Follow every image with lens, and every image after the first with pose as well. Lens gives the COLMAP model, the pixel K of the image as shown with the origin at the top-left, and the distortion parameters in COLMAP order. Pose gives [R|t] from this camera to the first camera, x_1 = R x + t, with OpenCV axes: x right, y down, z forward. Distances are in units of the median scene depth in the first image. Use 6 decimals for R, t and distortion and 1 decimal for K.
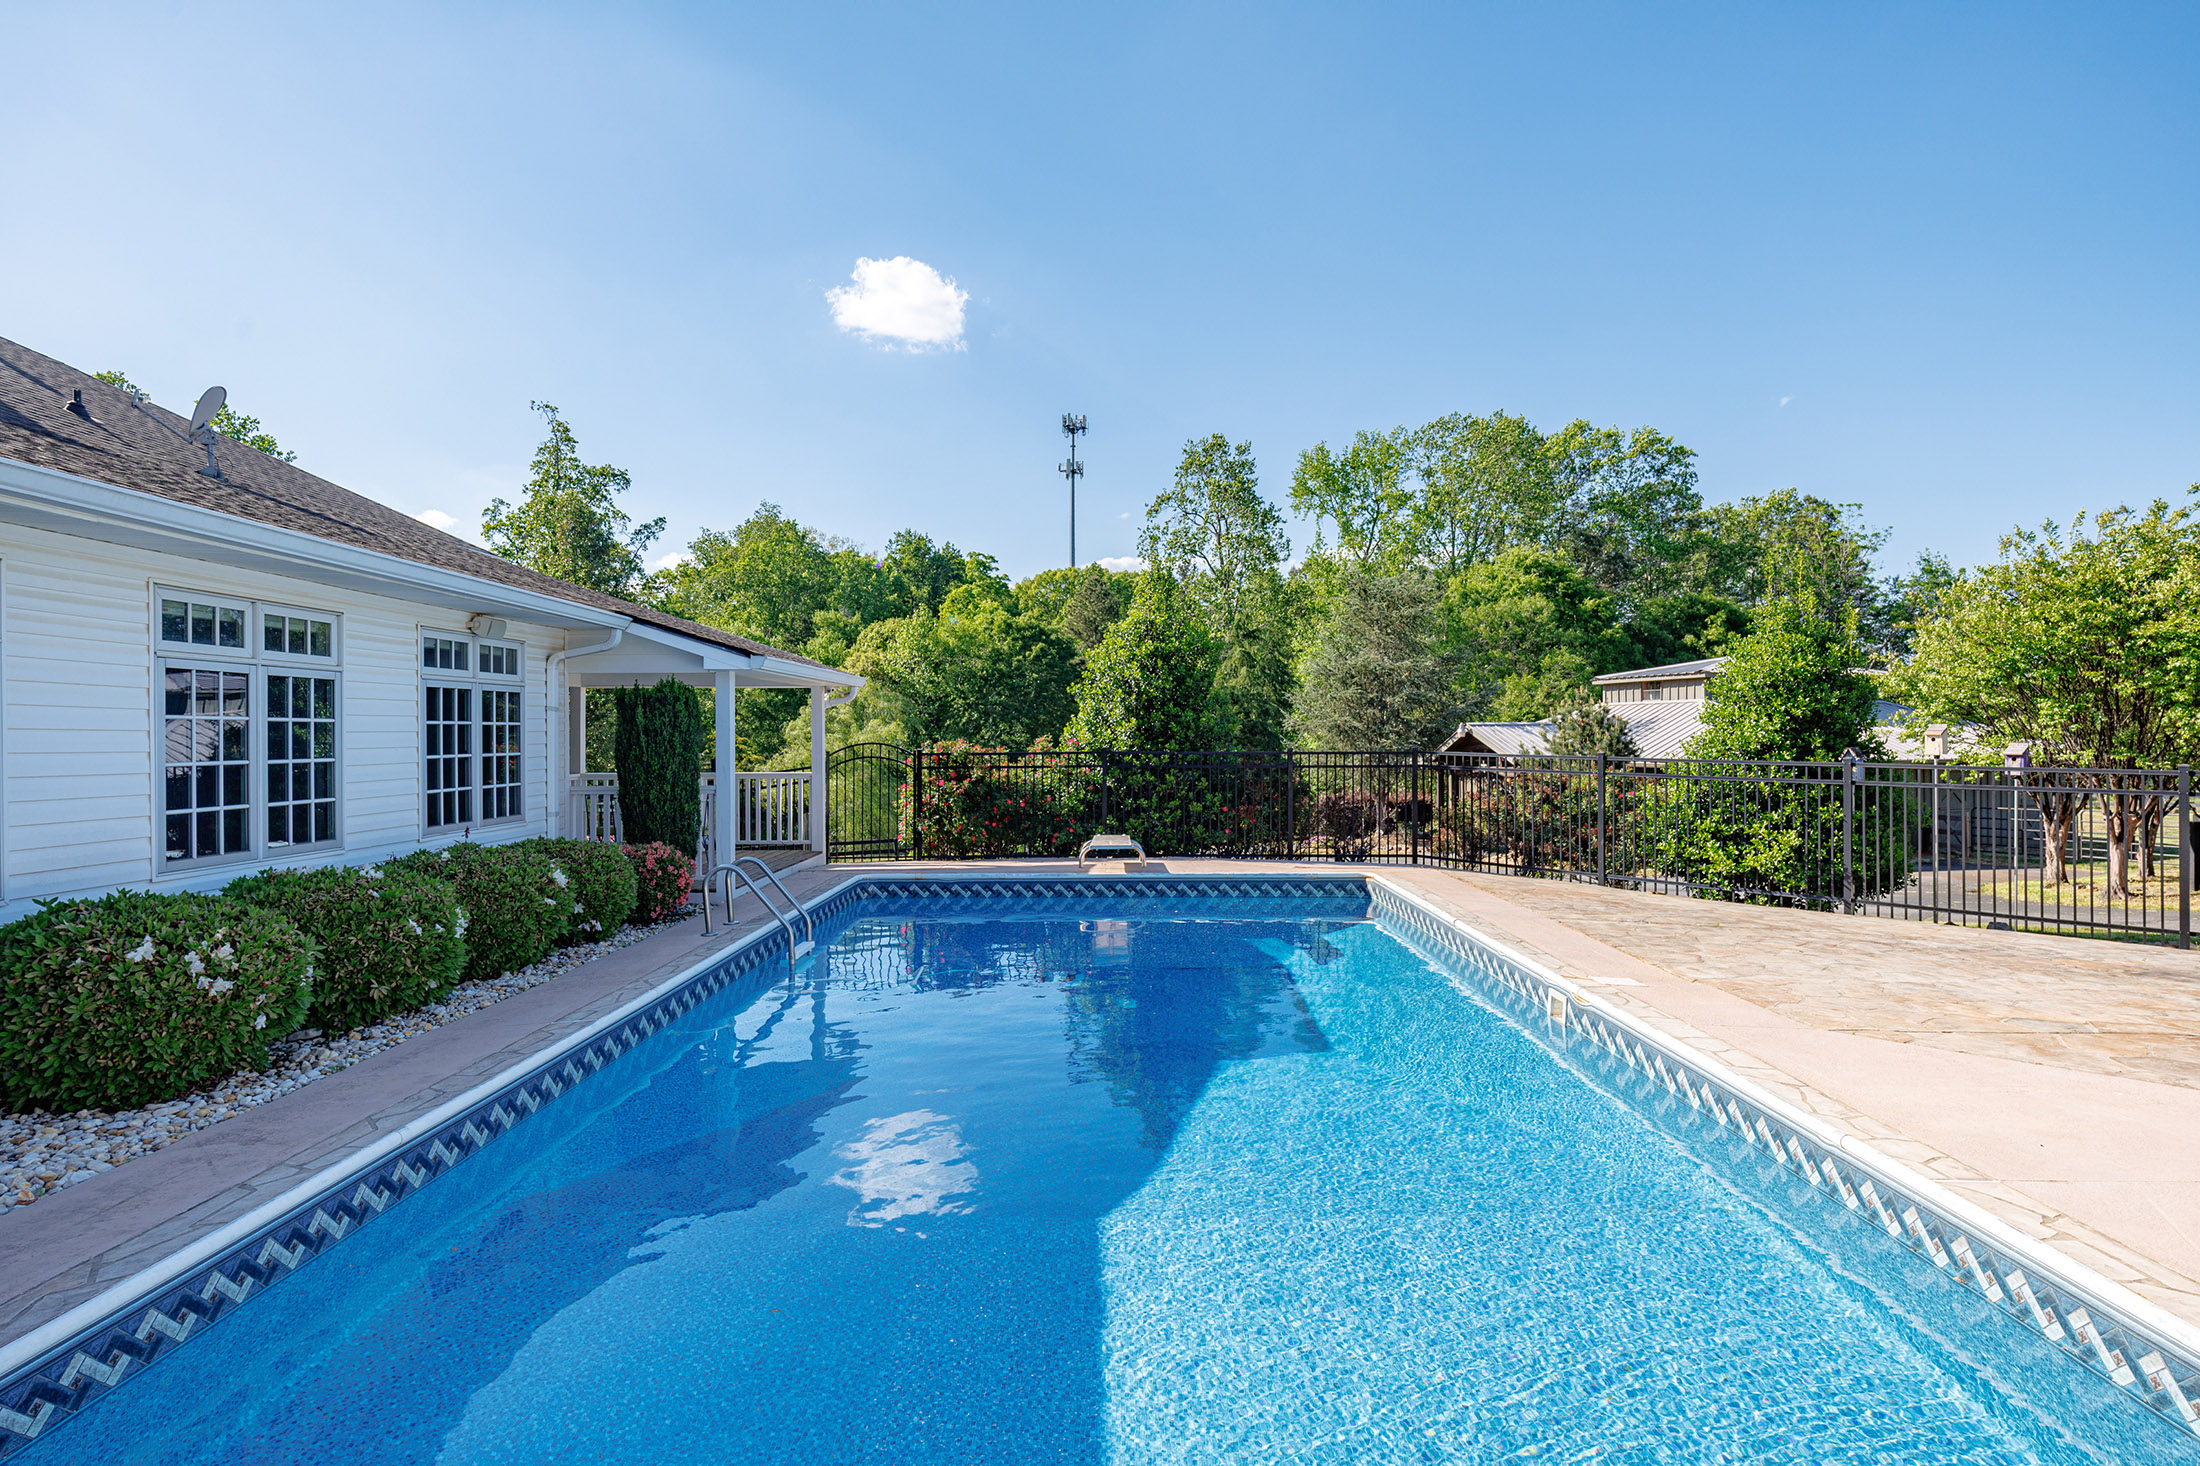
lens RADIAL K [[1151.5, 0, 1088.8], [0, 1151.5, 730.1], [0, 0, 1]] dist [-0.002389, 0.000017]
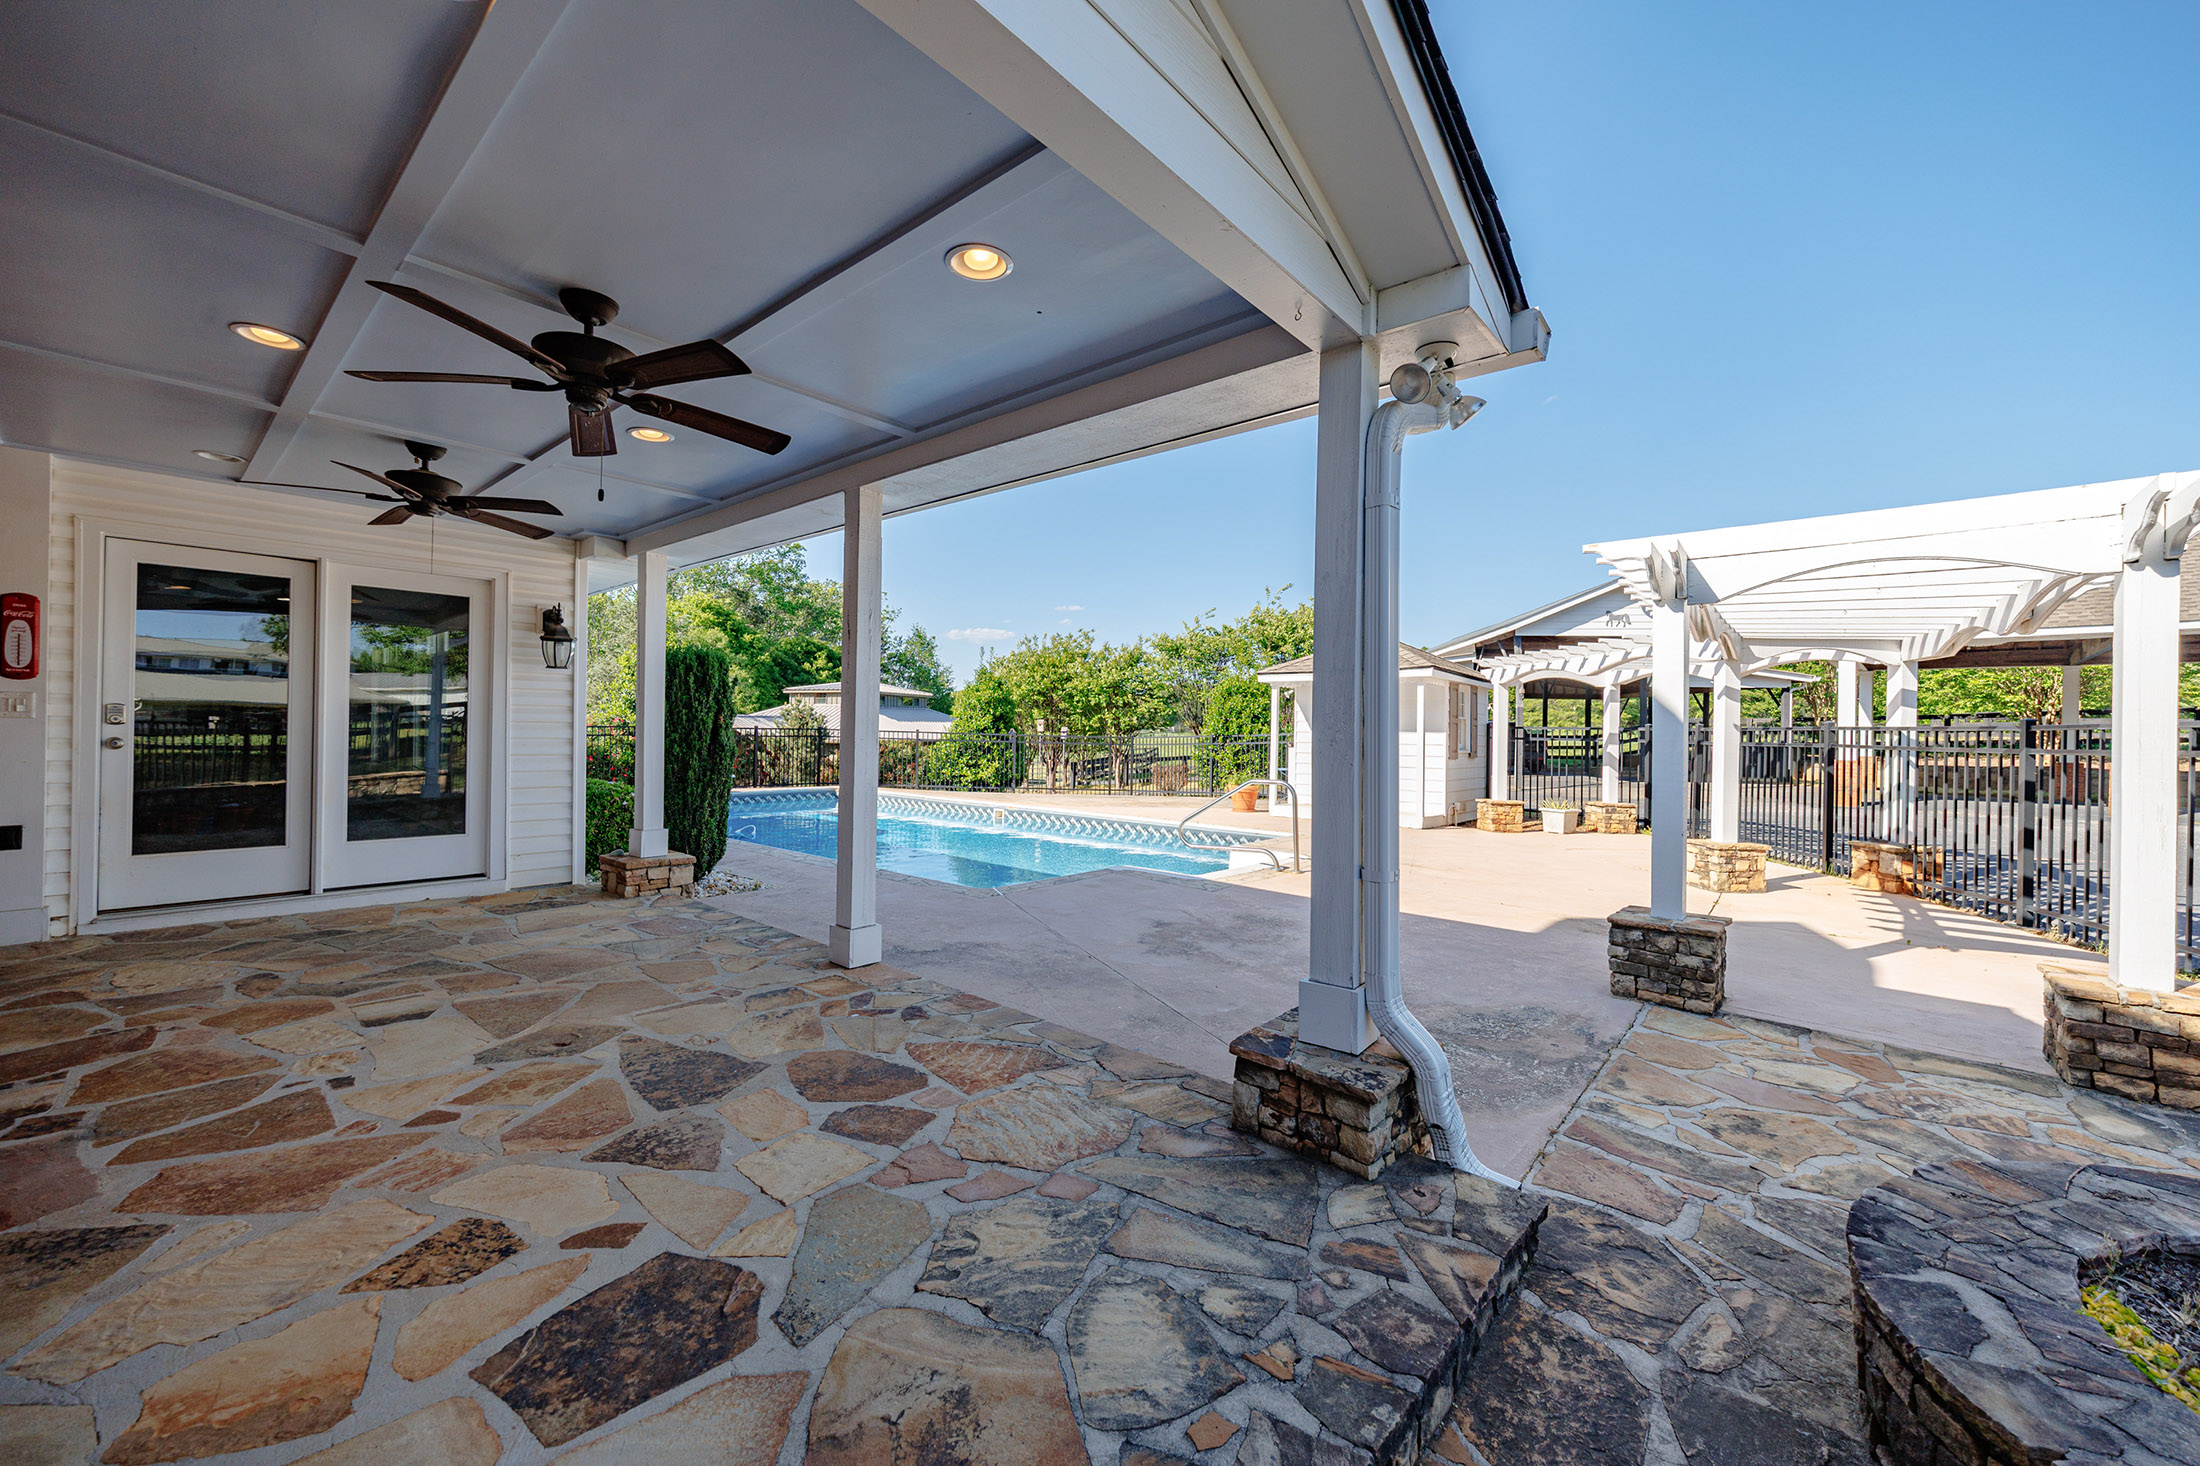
lens RADIAL K [[840.5, 0, 1100.0], [0, 840.5, 733.0], [0, 0, 1]] dist [0.002375, -0.000101]
pose [[0.638222, 0.009512, 0.769794, -0.121791], [-0.018657, 0.999821, 0.003114, 0.003121], [-0.769626, -0.016349, 0.638285, -0.061820]]
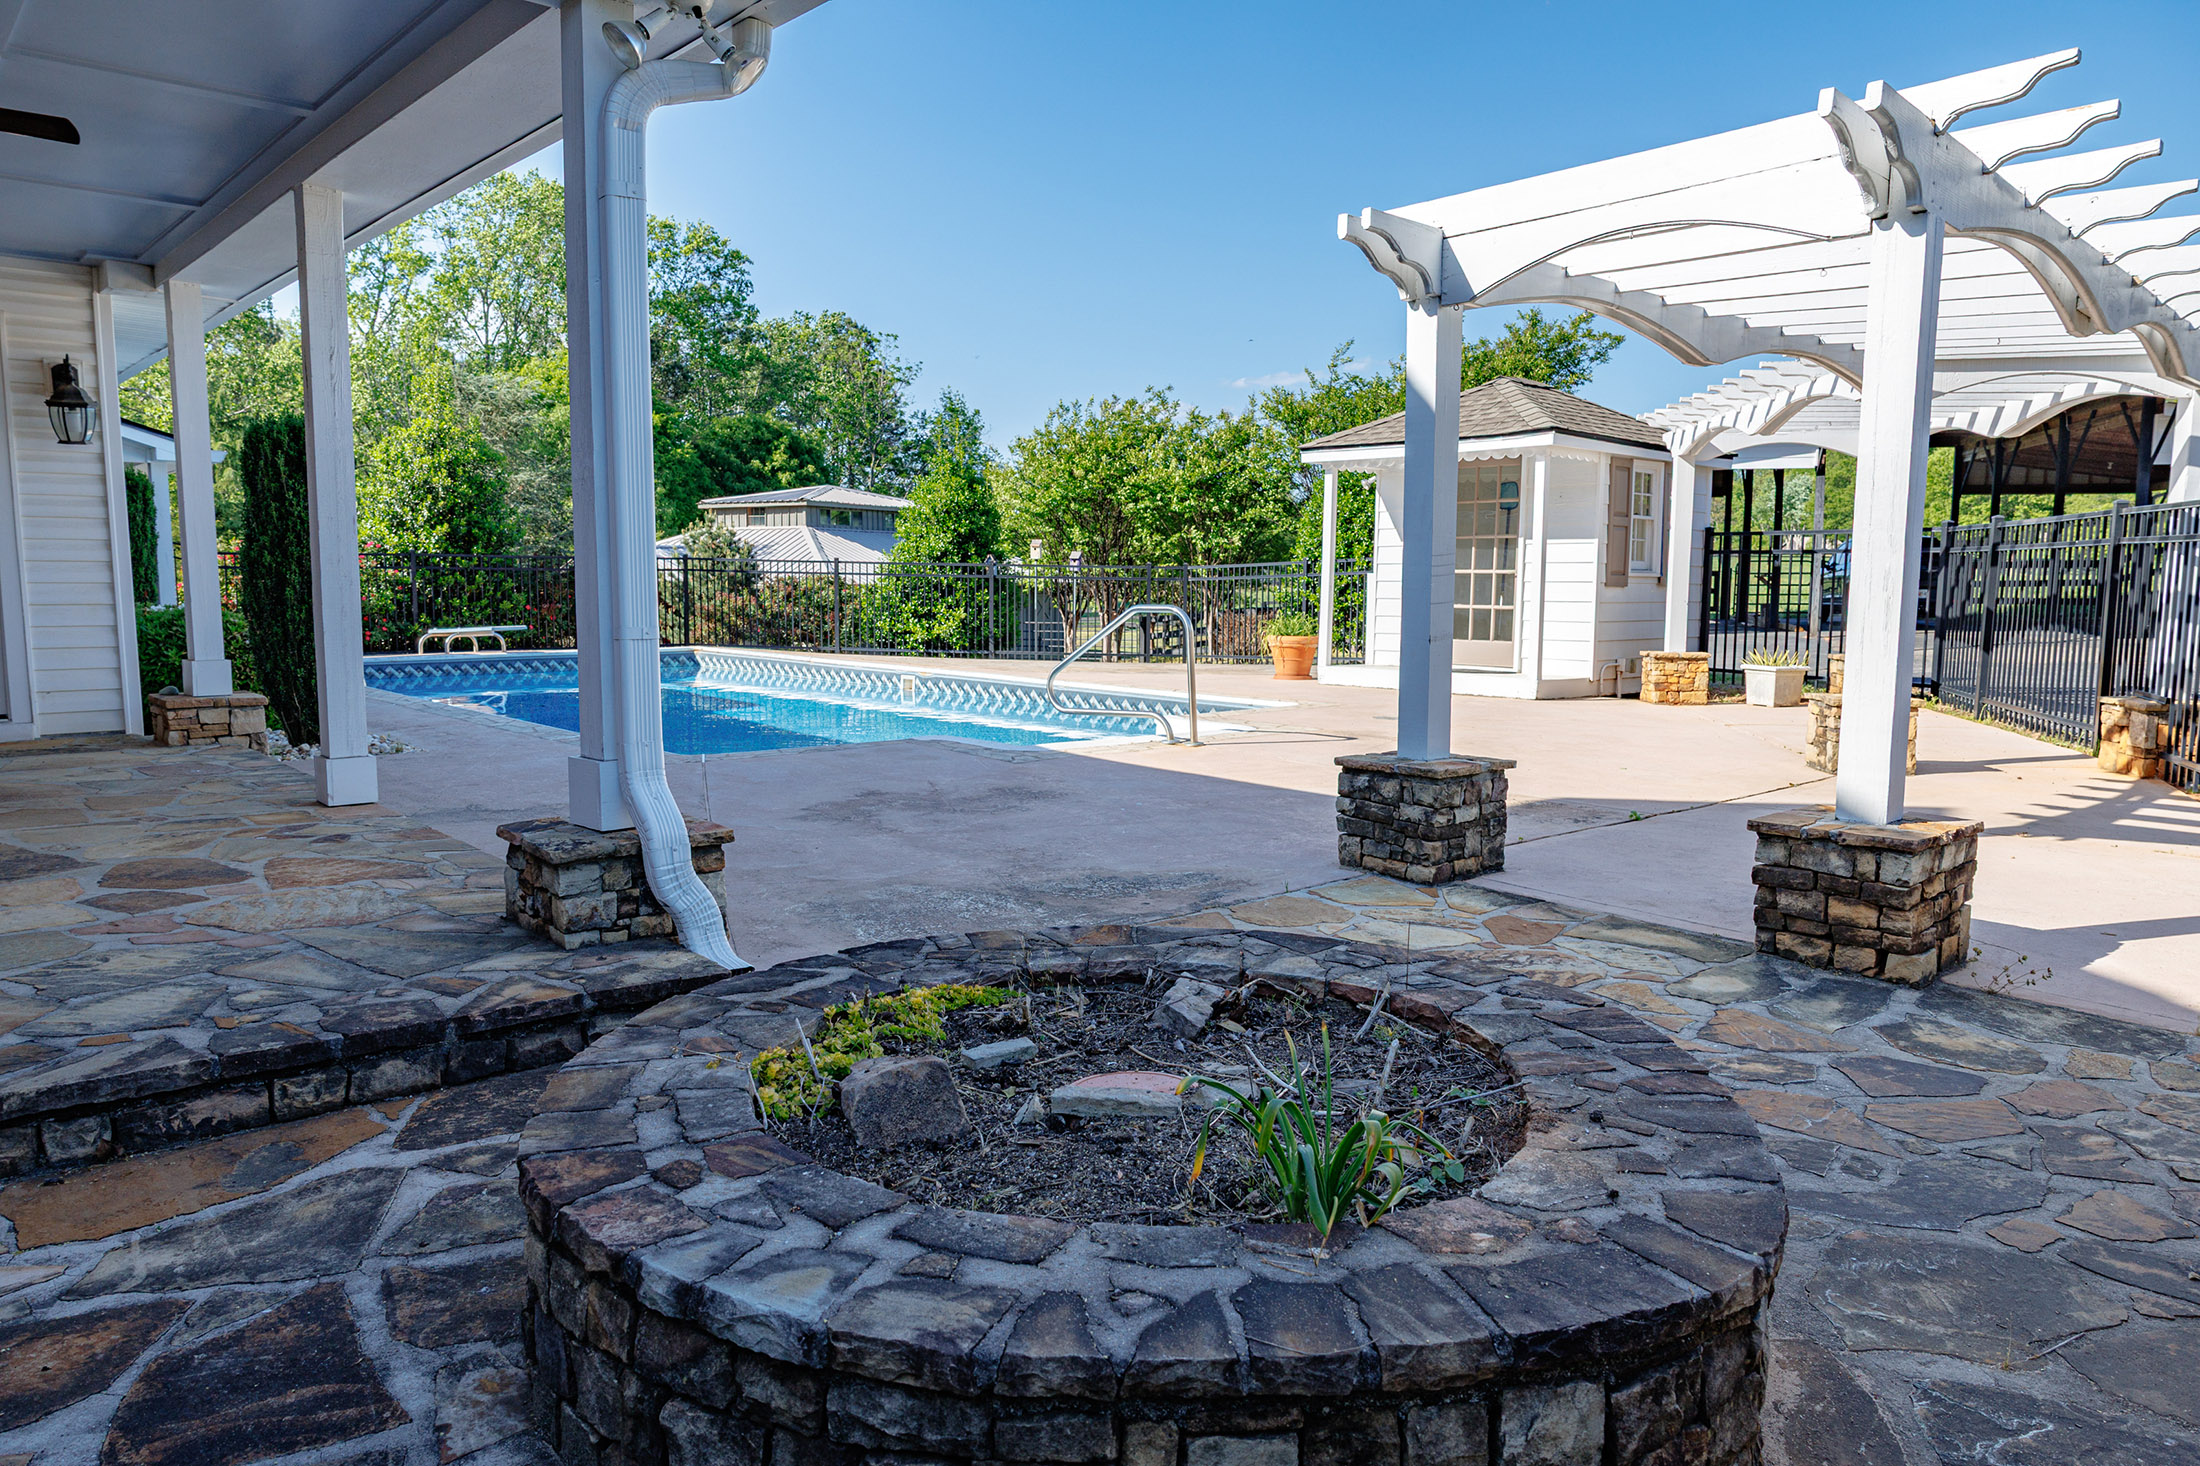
lens RADIAL K [[1464.6, 0, 1089.2], [0, 1464.6, 737.1], [0, 0, 1]] dist [0.008814, -0.000314]
pose [[0.739923, -0.069051, 0.669138, -0.109161], [-0.008857, 0.993631, 0.112330, 0.007179], [-0.672633, -0.089042, 0.734599, -0.105479]]
